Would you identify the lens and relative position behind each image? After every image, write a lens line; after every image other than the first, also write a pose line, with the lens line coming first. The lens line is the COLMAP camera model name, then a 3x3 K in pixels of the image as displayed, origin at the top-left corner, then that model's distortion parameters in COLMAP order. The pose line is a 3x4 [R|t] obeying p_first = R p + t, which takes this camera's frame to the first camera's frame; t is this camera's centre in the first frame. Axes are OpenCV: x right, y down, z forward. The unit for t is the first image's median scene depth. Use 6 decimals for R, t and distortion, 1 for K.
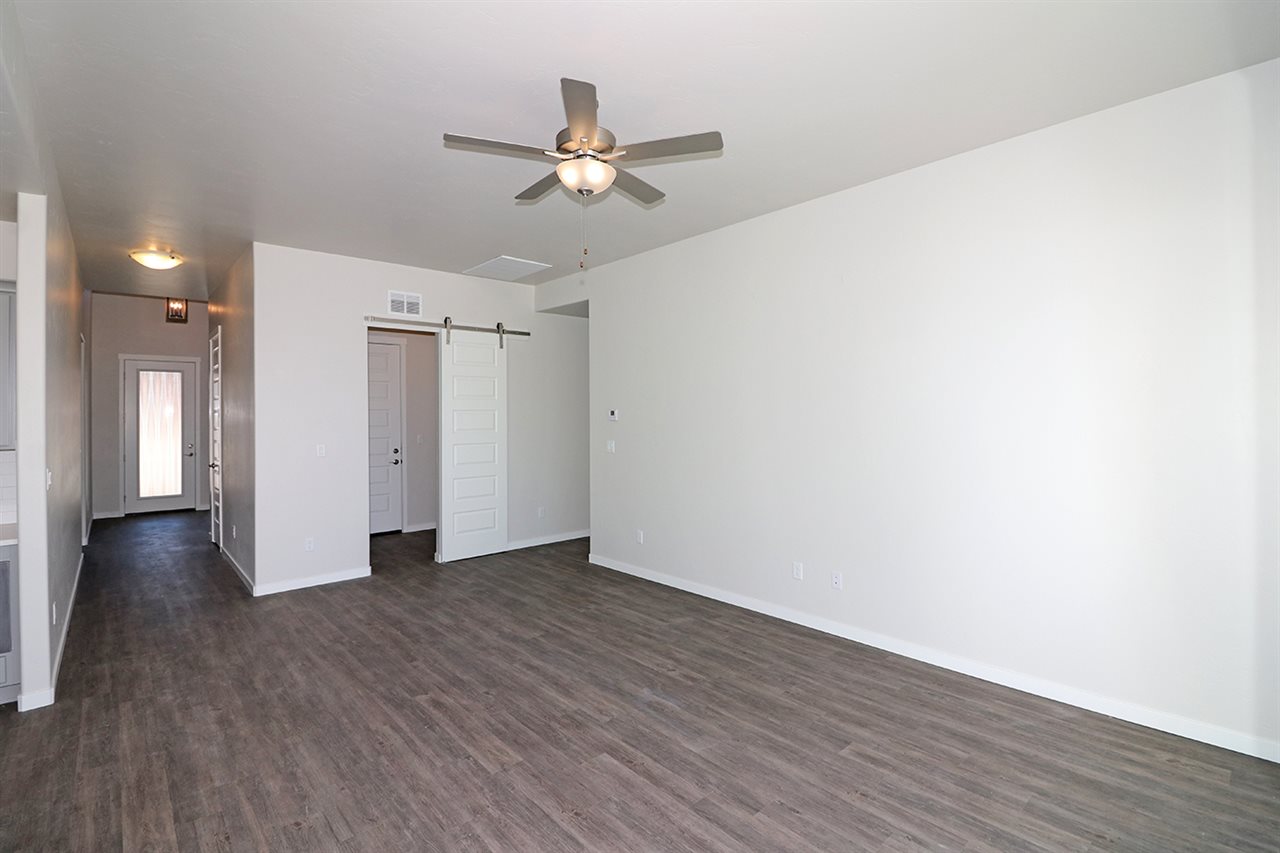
lens RADIAL K [[587.8, 0, 636.2], [0, 587.8, 409.7], [0, 0, 1]] dist [0.000299, -0.012059]
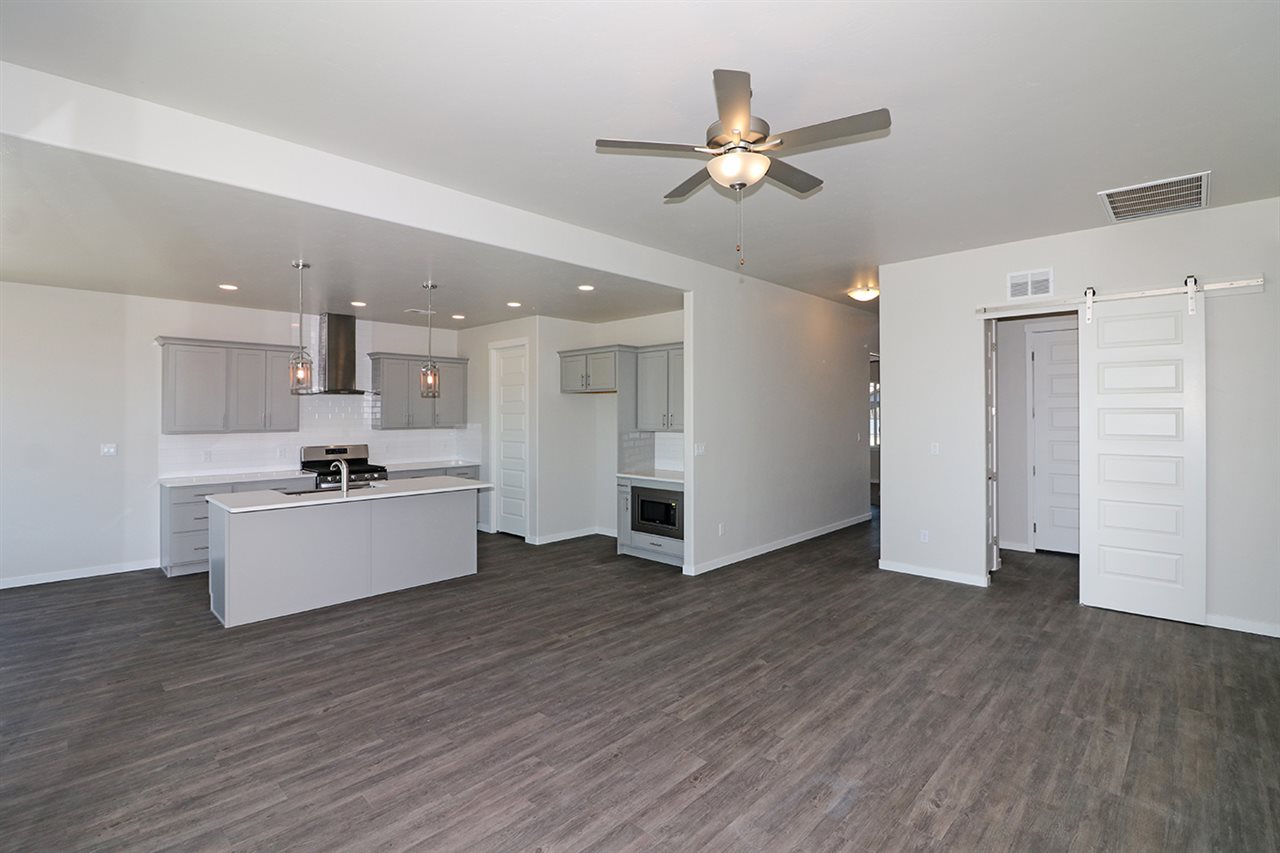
lens RADIAL K [[587.8, 0, 636.2], [0, 587.8, 409.7], [0, 0, 1]] dist [0.000299, -0.012059]
pose [[0.069989, 0.000829, -0.997547, 0.737252], [0.007810, 0.999969, 0.001379, -0.006688], [0.997517, -0.007887, 0.069980, 0.655326]]
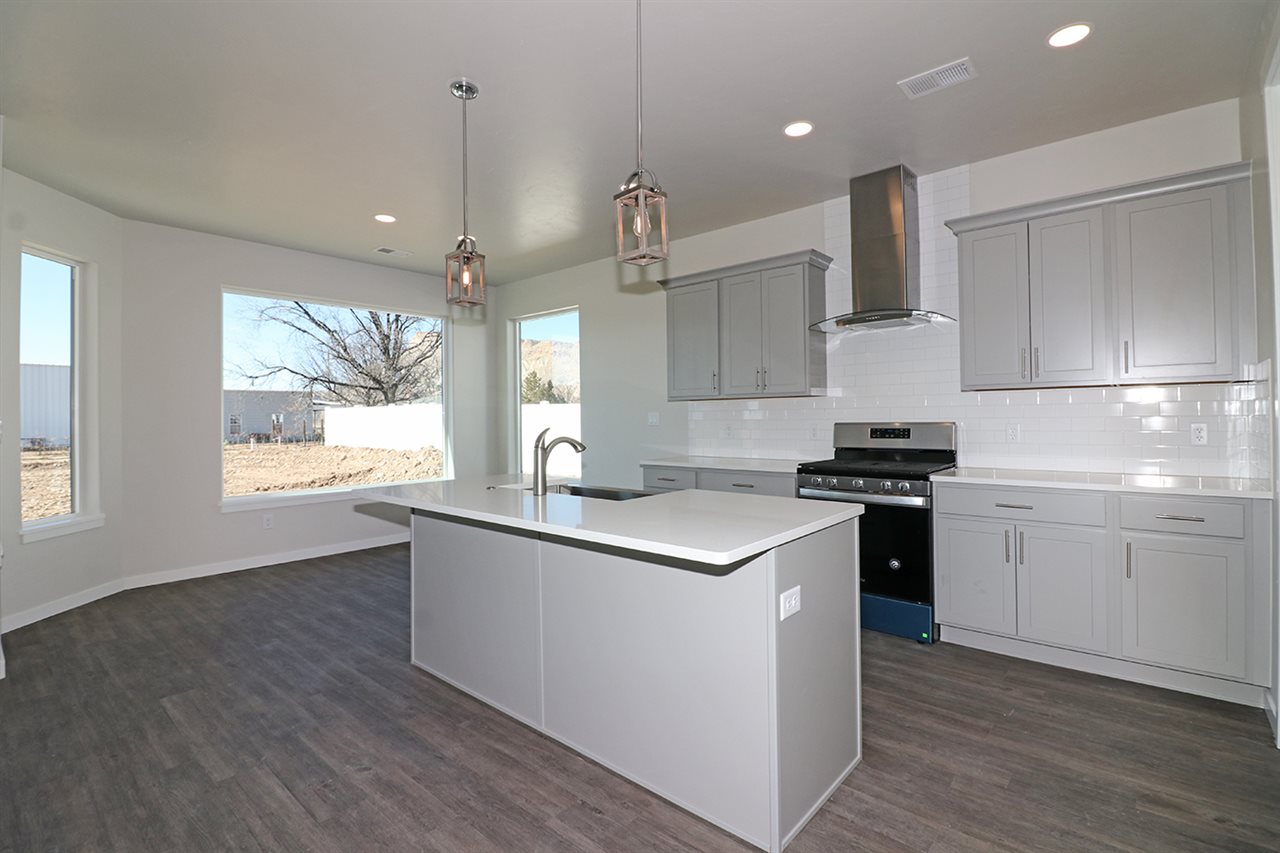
lens RADIAL K [[588.9, 0, 638.4], [0, 588.9, 408.4], [0, 0, 1]] dist [0.000221, -0.012109]
pose [[-0.992482, 0.017391, -0.121151, -0.847977], [0.020132, 0.999567, -0.021444, 0.105756], [0.120725, -0.023722, -0.992402, 0.784342]]
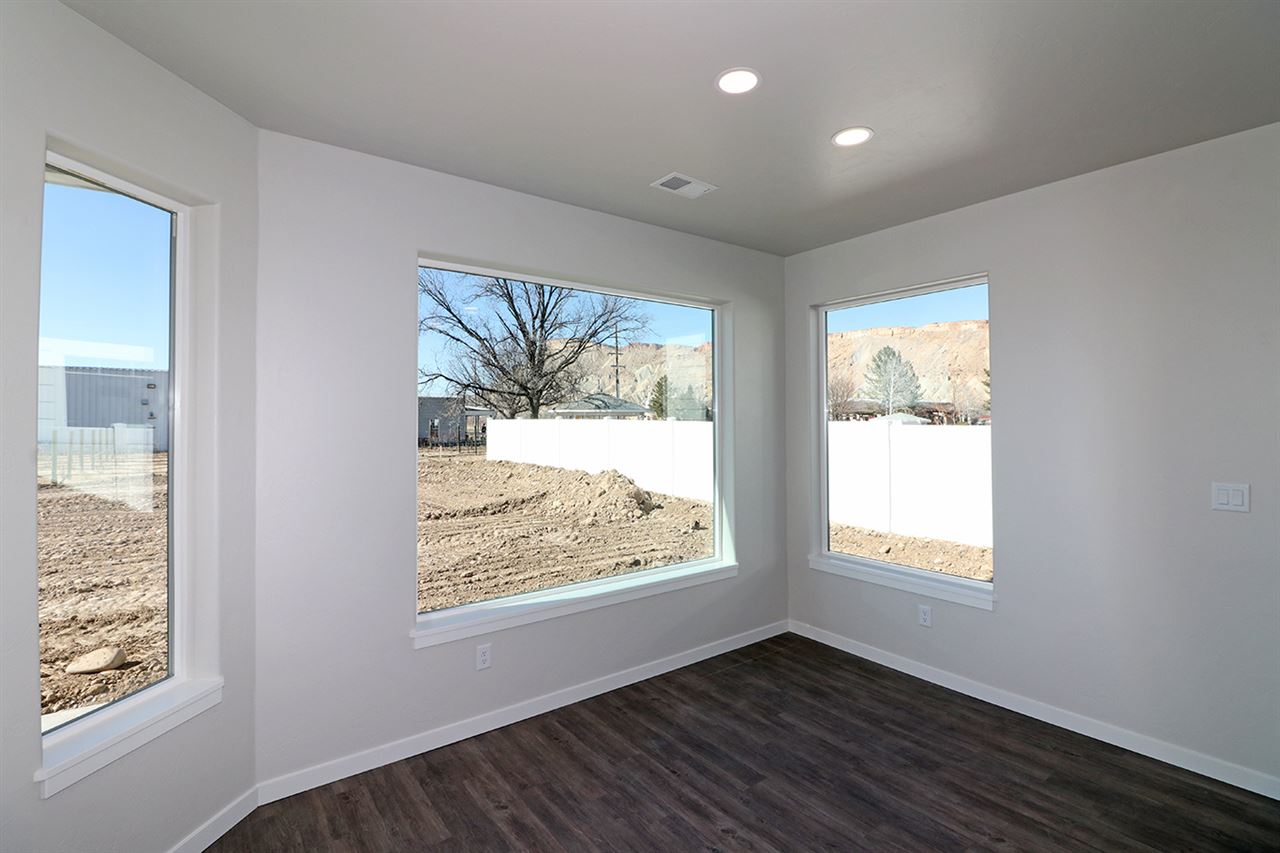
lens RADIAL K [[588.9, 0, 638.4], [0, 588.9, 408.4], [0, 0, 1]] dist [0.000221, -0.012109]
pose [[-0.995946, 0.014549, 0.088773, -0.396805], [0.011903, 0.999471, -0.030270, 0.002316], [-0.089167, -0.029090, -0.995592, 0.033817]]
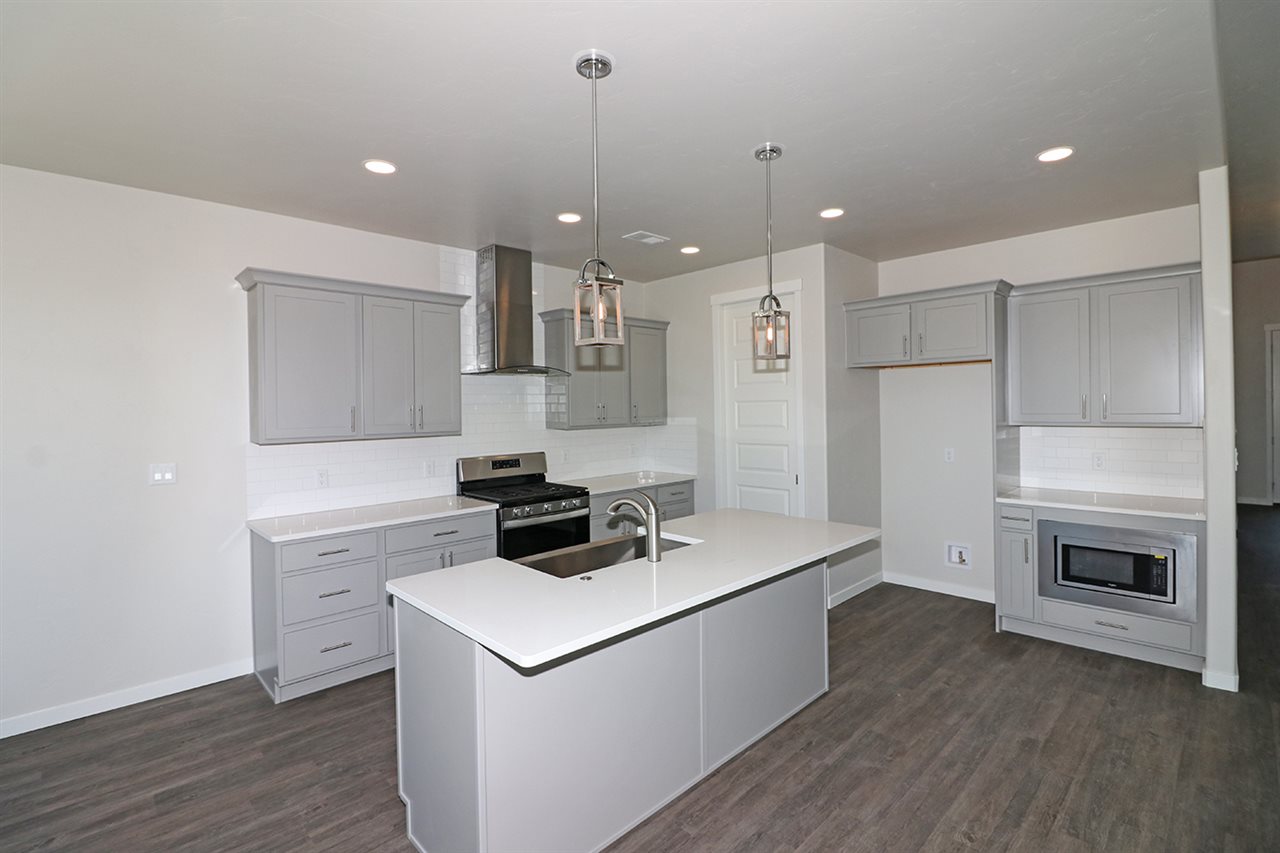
lens RADIAL K [[588.9, 0, 638.4], [0, 588.9, 408.4], [0, 0, 1]] dist [0.000221, -0.012109]
pose [[0.042892, 0.010792, -0.999021, -0.087901], [0.023250, 0.999660, 0.011797, 0.000419], [0.998809, -0.023734, 0.042627, -0.030572]]
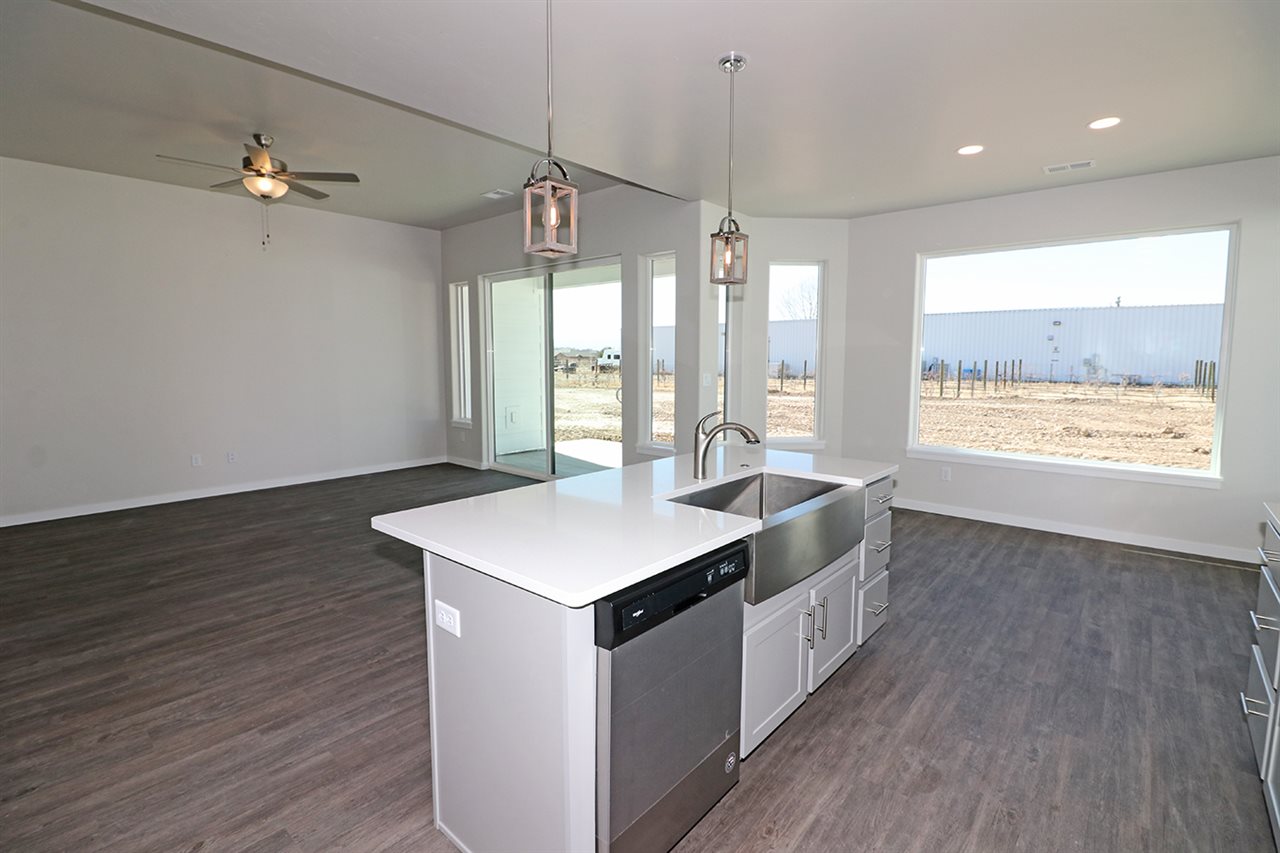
lens RADIAL K [[587.8, 0, 636.2], [0, 587.8, 409.7], [0, 0, 1]] dist [0.000299, -0.012059]
pose [[-0.121695, -0.079747, 0.989359, -1.533768], [-0.007662, 0.996813, 0.079406, 0.052433], [-0.992538, 0.002083, -0.121918, 0.187607]]
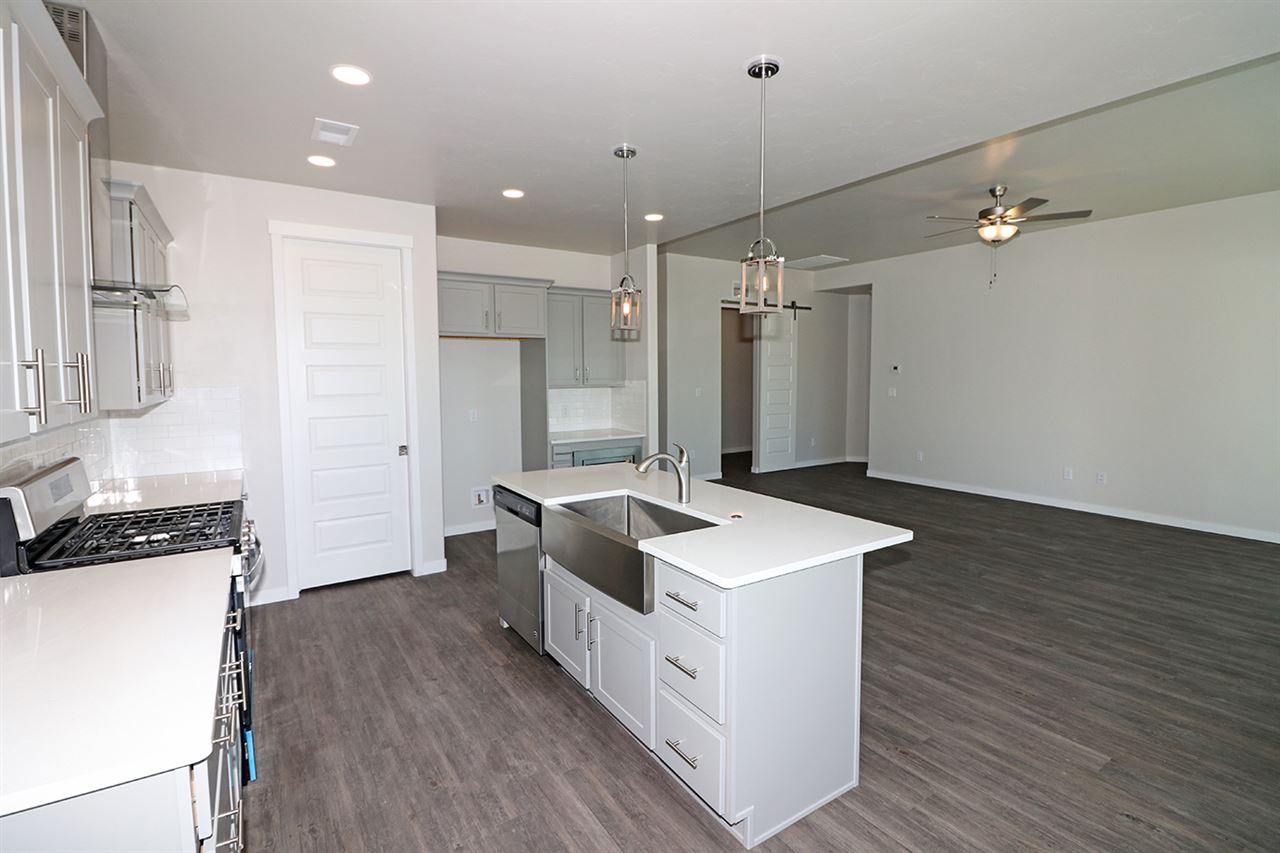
lens RADIAL K [[588.9, 0, 638.4], [0, 588.9, 408.4], [0, 0, 1]] dist [0.000221, -0.012109]
pose [[0.988940, 0.012877, -0.147754, -0.755026], [-0.002481, 0.997521, 0.070330, 0.008149], [0.148293, -0.069186, 0.986520, -0.803004]]
